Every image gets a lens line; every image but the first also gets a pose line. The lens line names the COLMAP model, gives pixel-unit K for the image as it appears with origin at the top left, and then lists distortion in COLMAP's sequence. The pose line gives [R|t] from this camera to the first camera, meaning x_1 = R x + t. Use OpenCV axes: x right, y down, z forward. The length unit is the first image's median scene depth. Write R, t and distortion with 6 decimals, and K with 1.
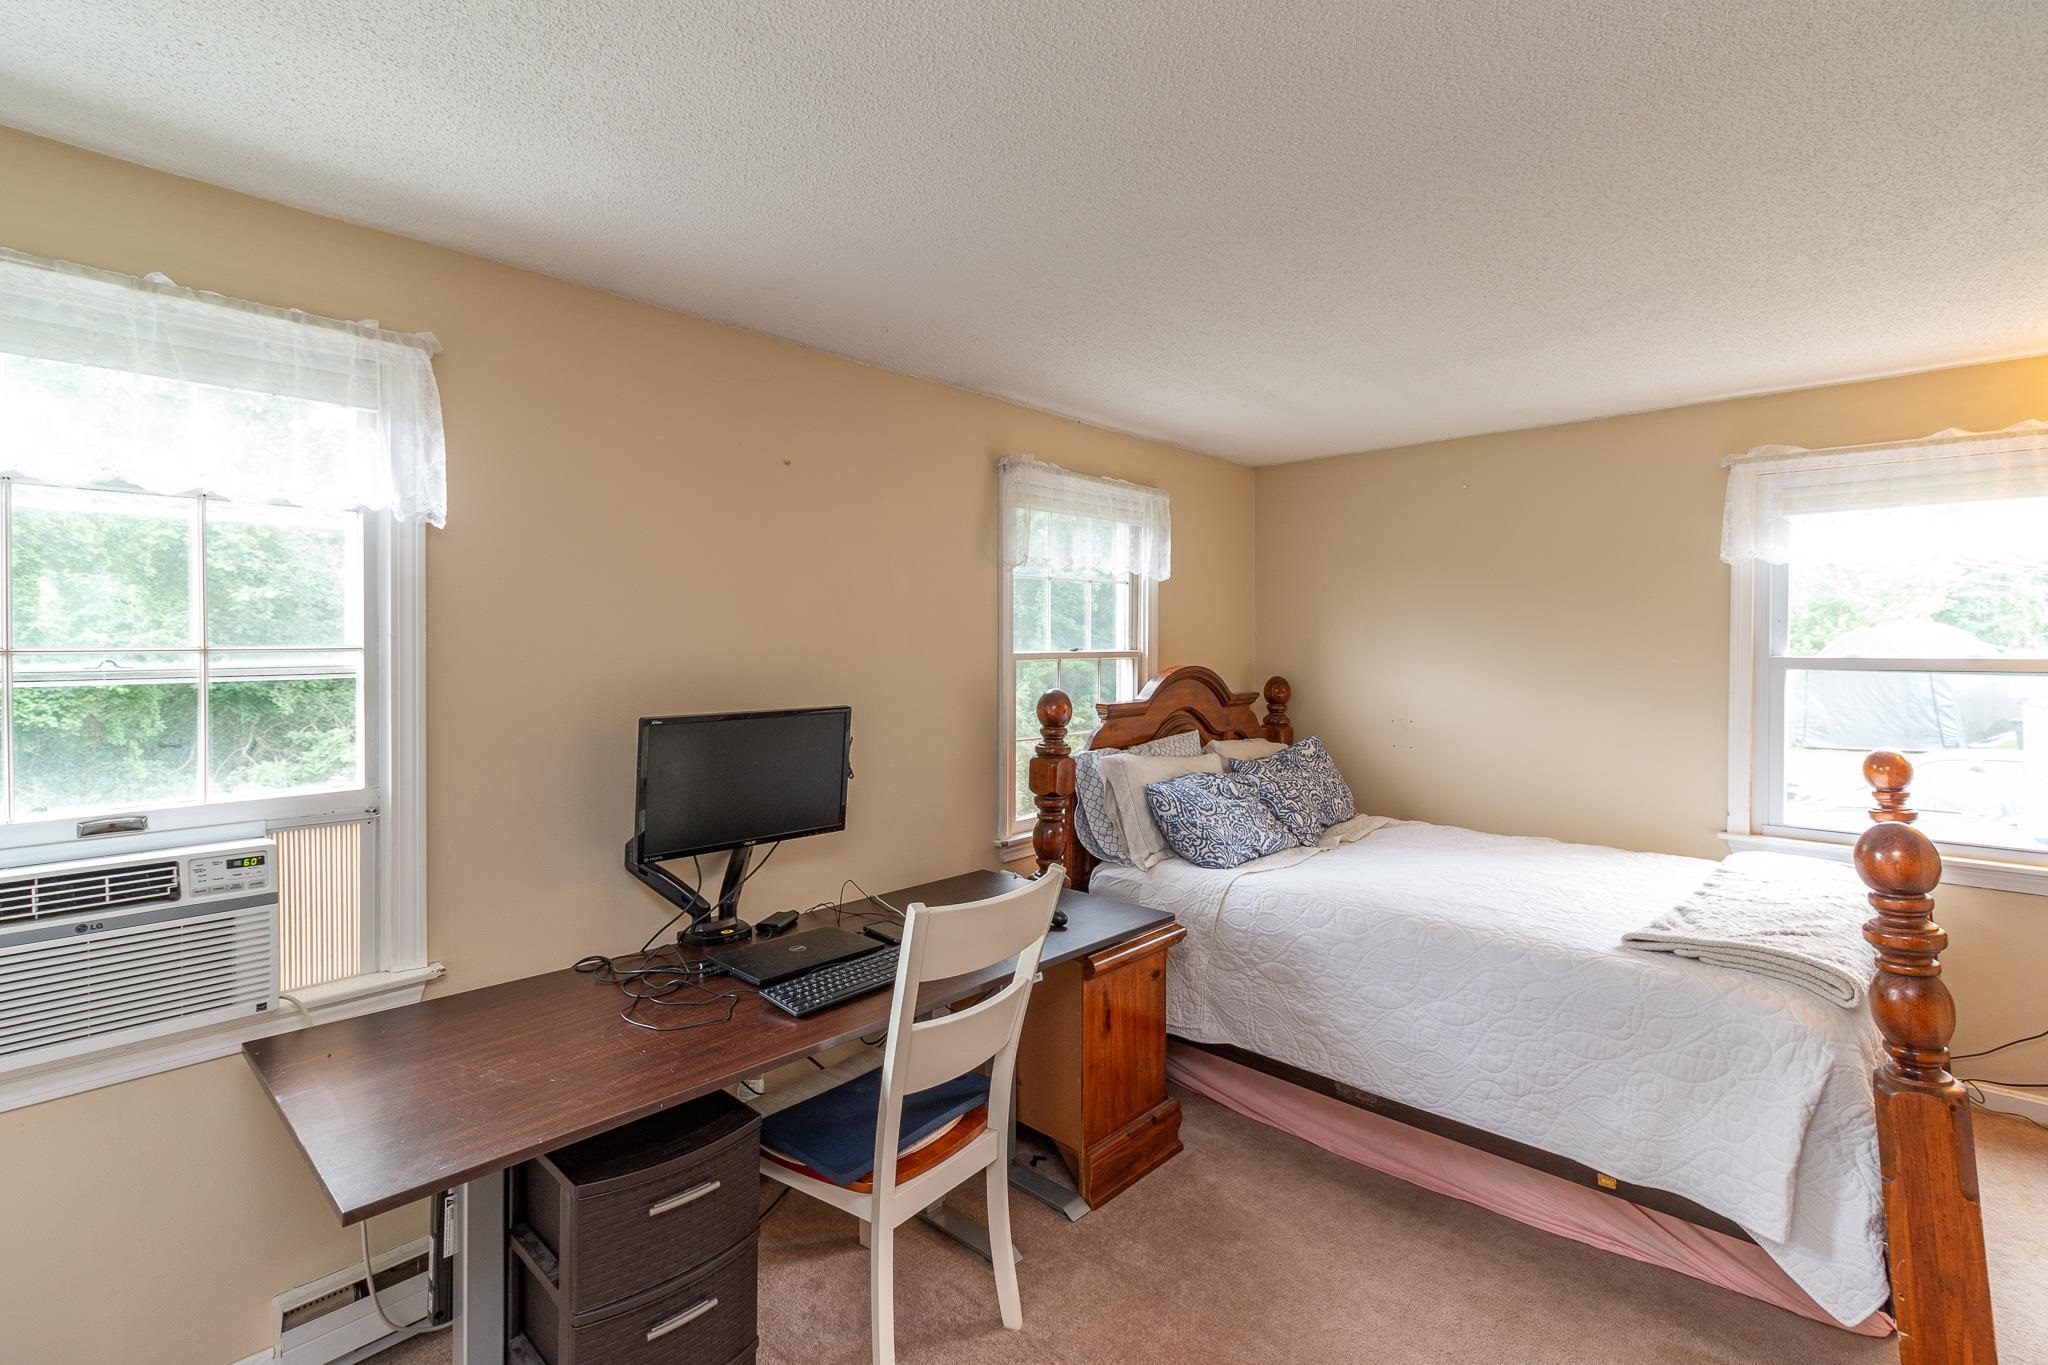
lens RADIAL K [[950.4, 0, 1033.8], [0, 950.4, 662.1], [0, 0, 1]] dist [-0.001872, 0.000186]
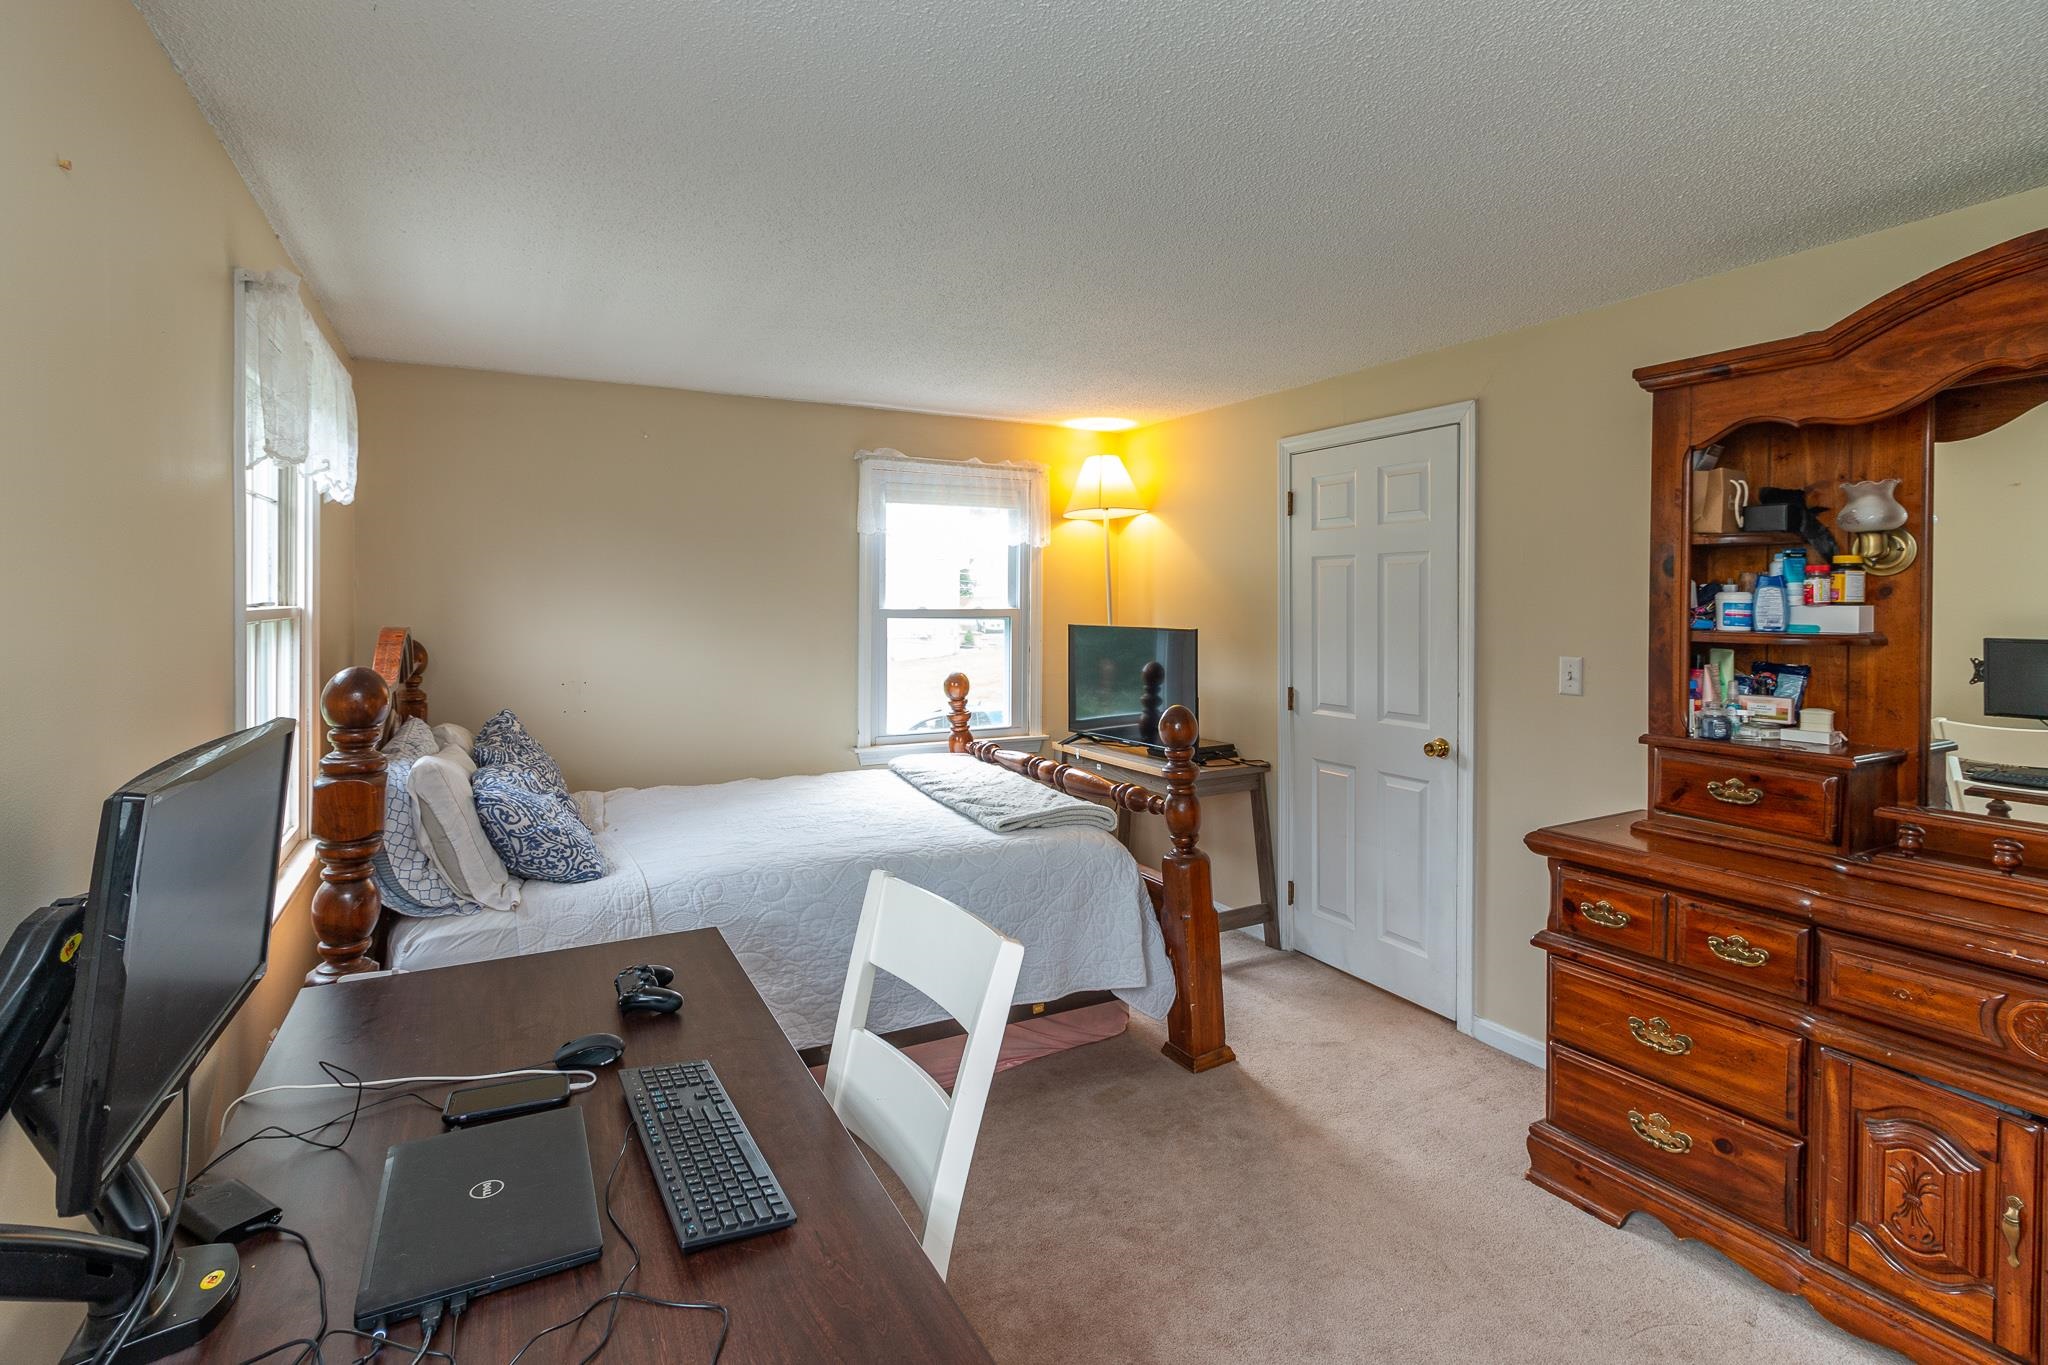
lens RADIAL K [[979.1, 0, 1025.6], [0, 979.1, 615.4], [0, 0, 1]] dist [-0.001127, 0.000025]
pose [[0.327013, -0.012020, 0.944943, -0.448497], [0.014802, 0.999862, 0.007596, -0.003974], [-0.944904, 0.011503, 0.327146, 0.378230]]
